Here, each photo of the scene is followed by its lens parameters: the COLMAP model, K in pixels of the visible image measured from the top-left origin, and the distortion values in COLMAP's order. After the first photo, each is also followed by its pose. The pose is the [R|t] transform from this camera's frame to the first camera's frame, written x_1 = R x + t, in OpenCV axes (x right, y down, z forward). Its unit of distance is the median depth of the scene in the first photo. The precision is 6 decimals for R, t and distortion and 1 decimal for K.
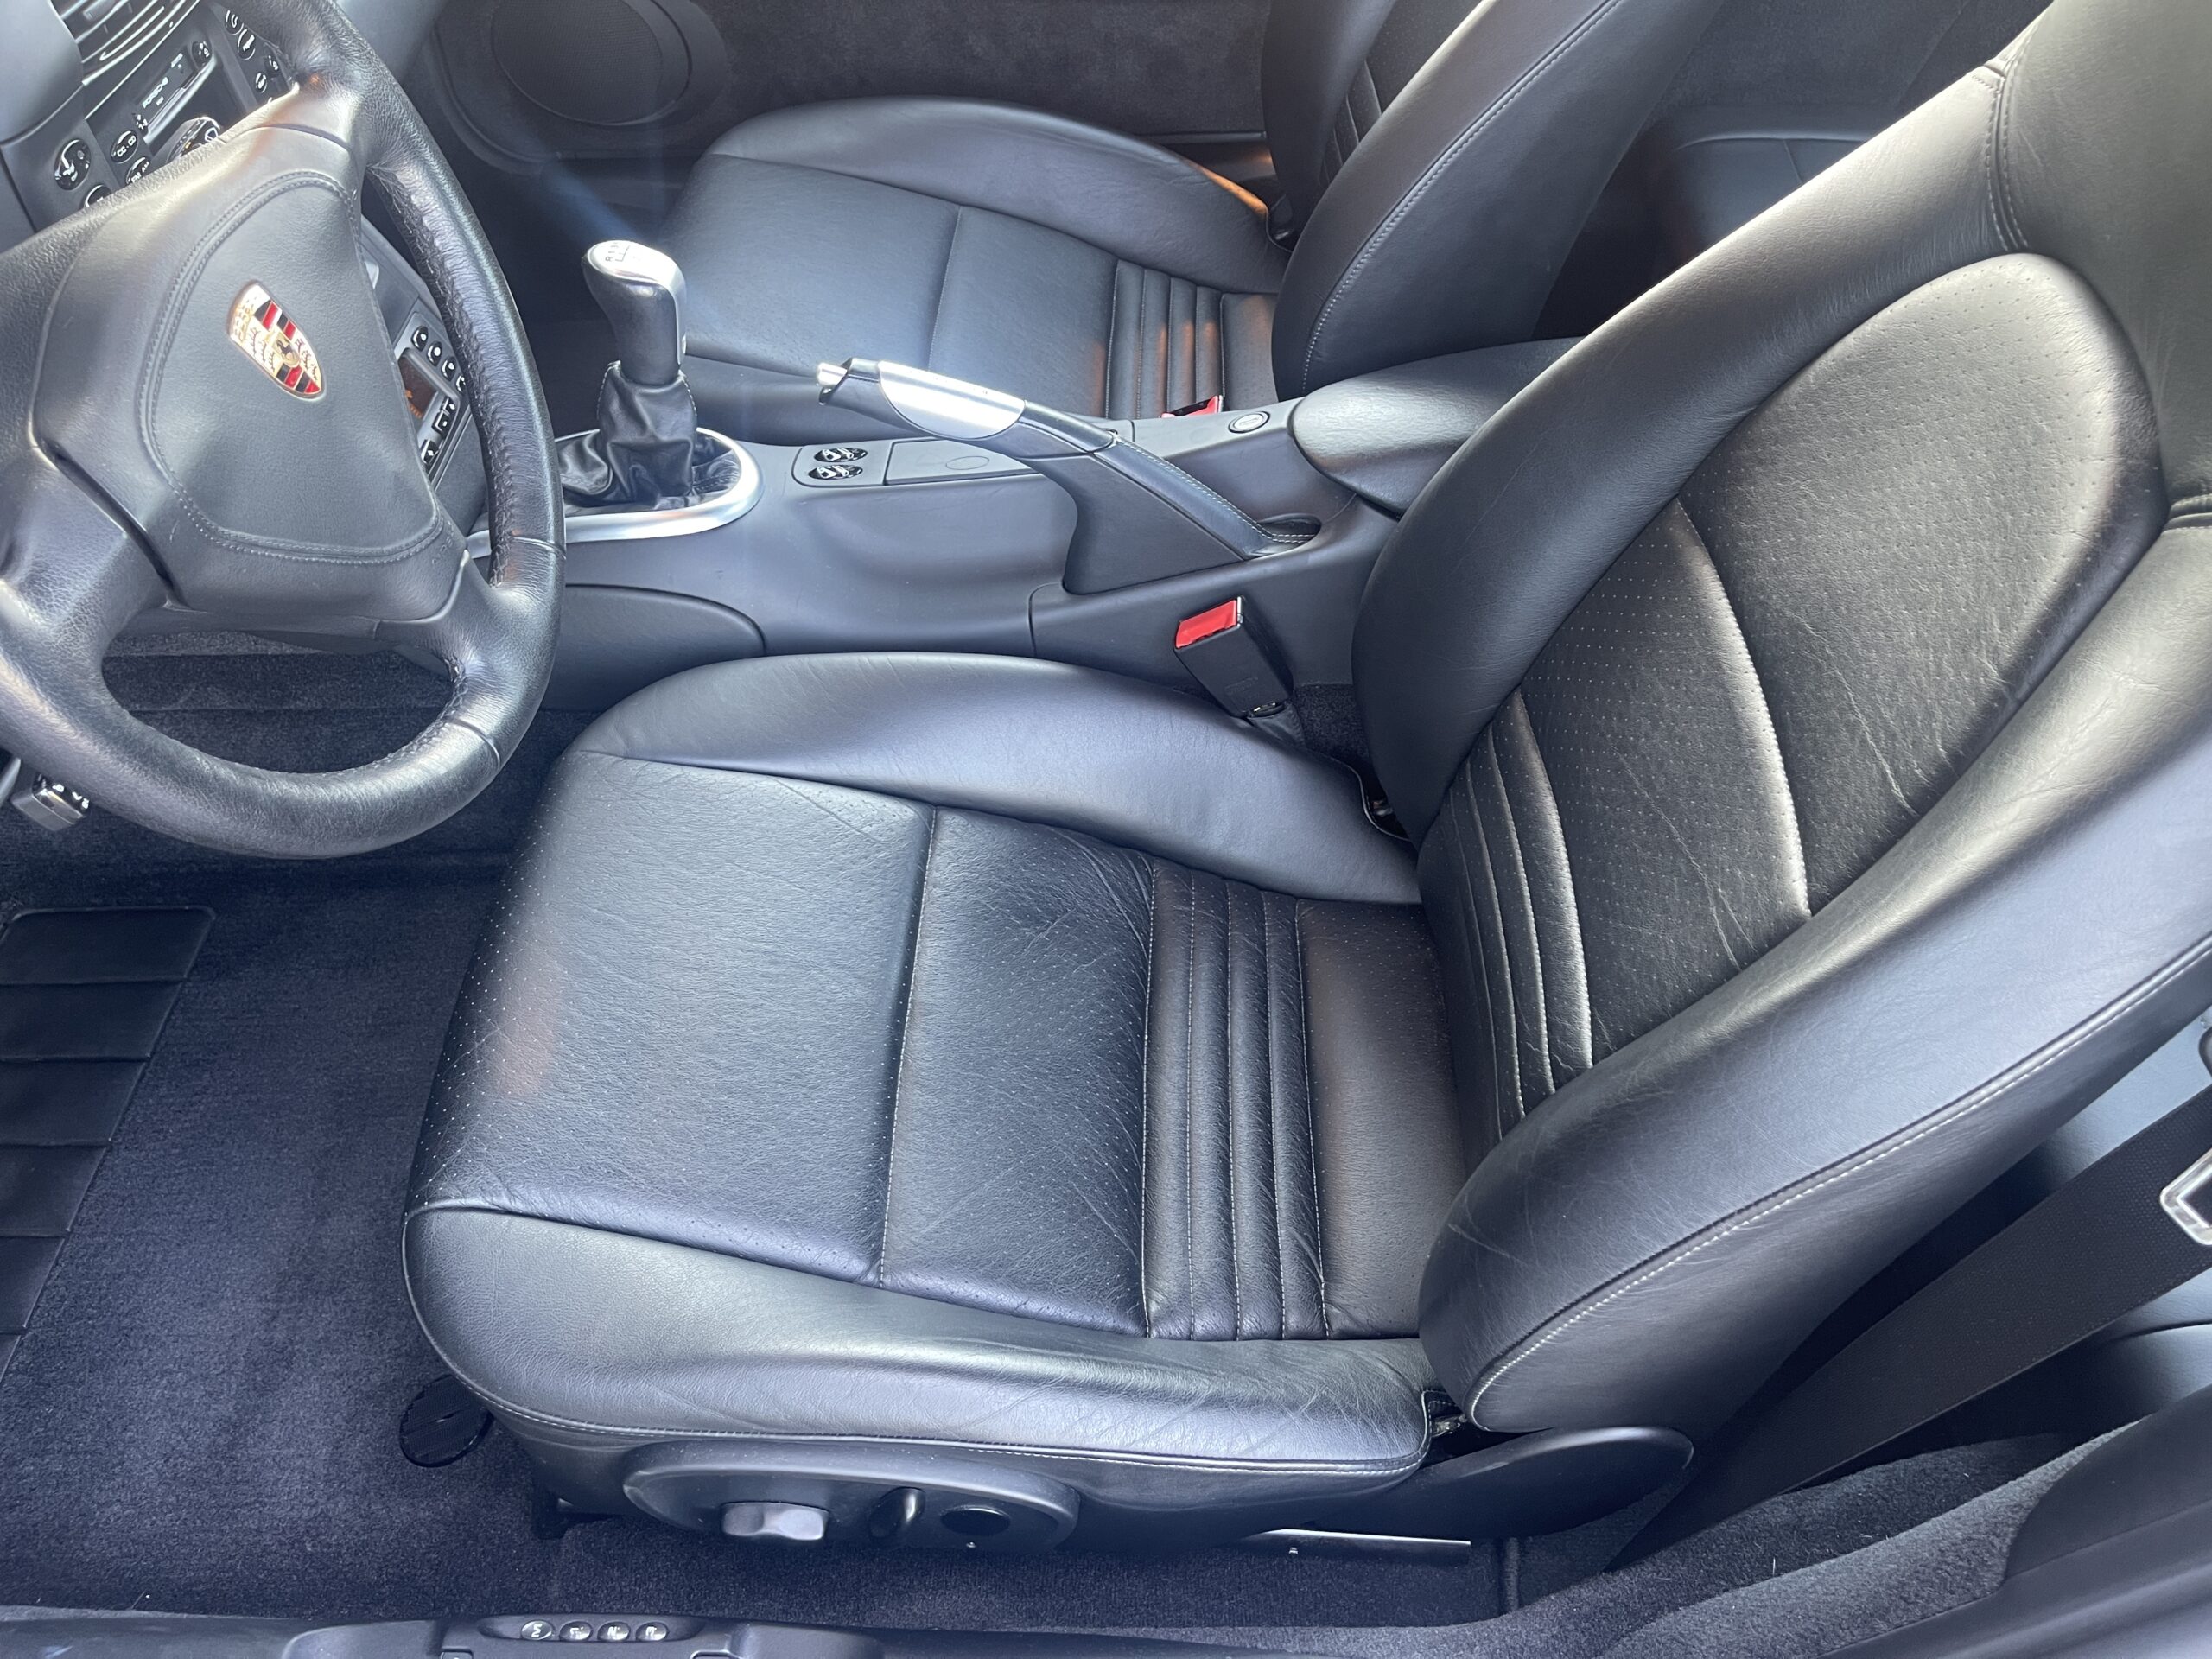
lens RADIAL K [[1678.5, 0, 1102.1], [0, 1678.5, 807.5], [0, 0, 1]] dist [0.071730, -0.097821]
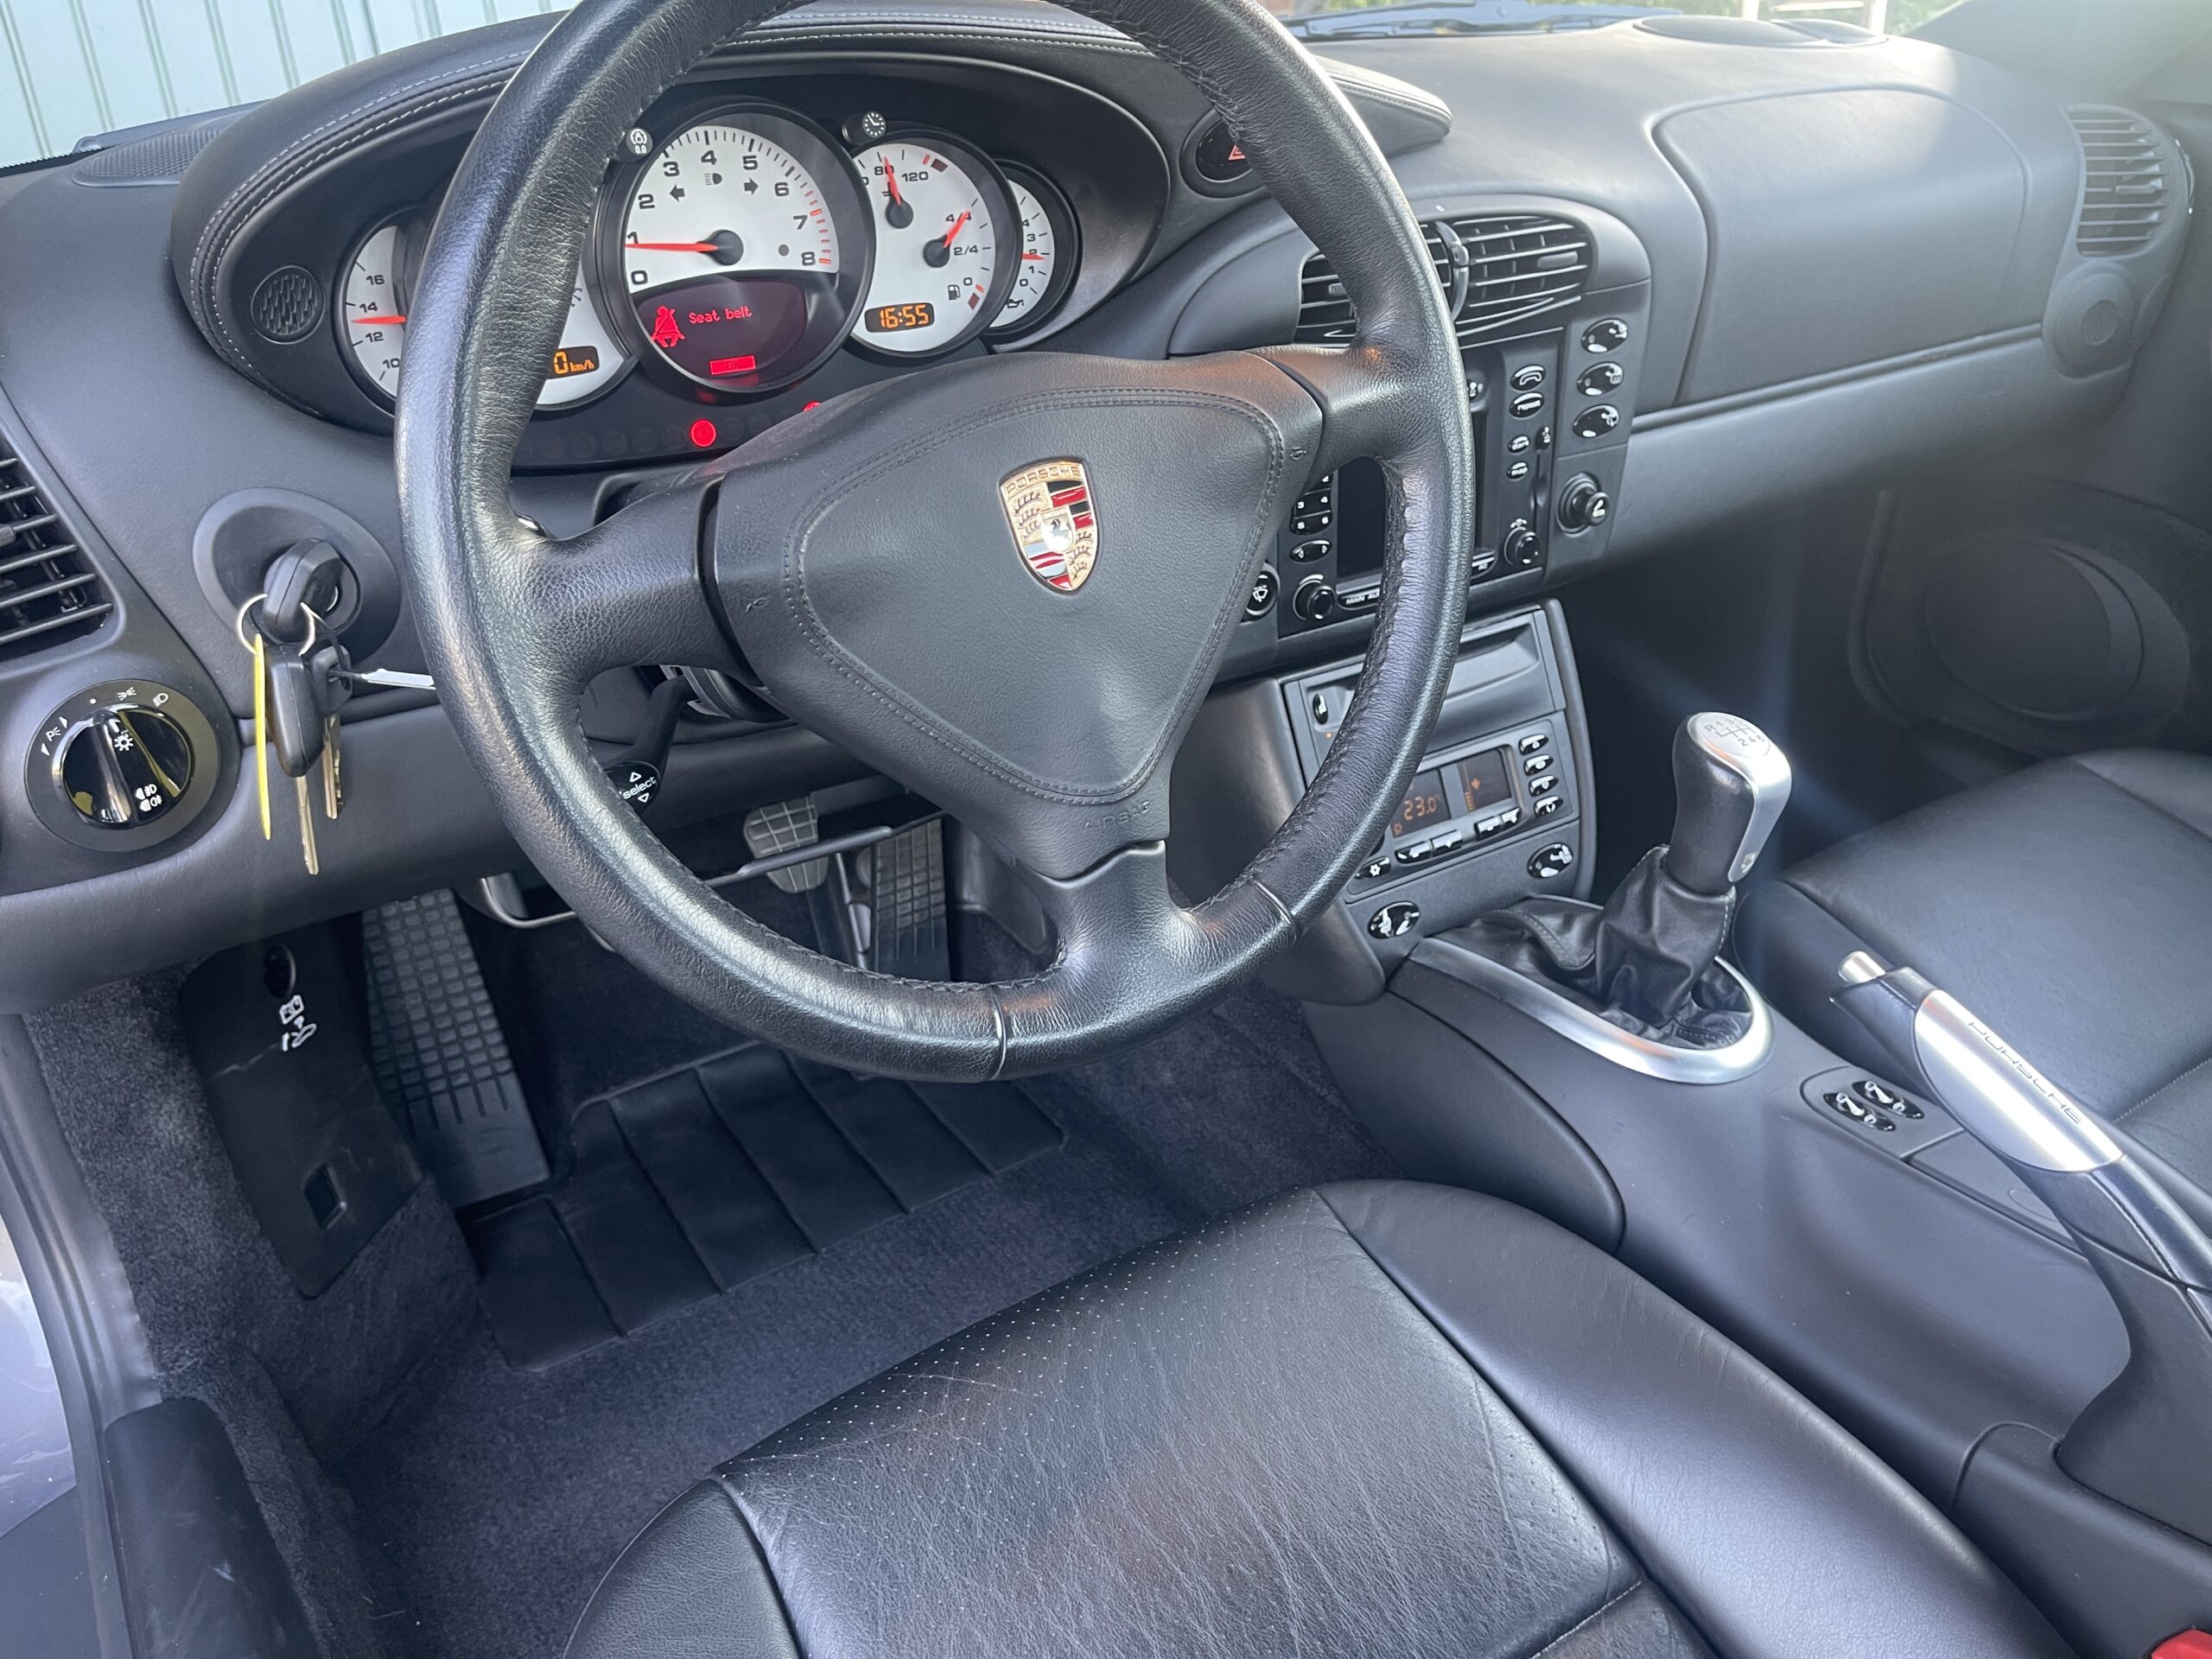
lens RADIAL K [[1678.5, 0, 1114.4], [0, 1678.5, 816.0], [0, 0, 1]] dist [0.071730, -0.097821]
pose [[0.574091, 0.415109, -0.705765, 0.126171], [-0.613727, 0.788728, -0.035318, -0.084514], [0.541996, 0.453422, 0.707566, 0.281572]]
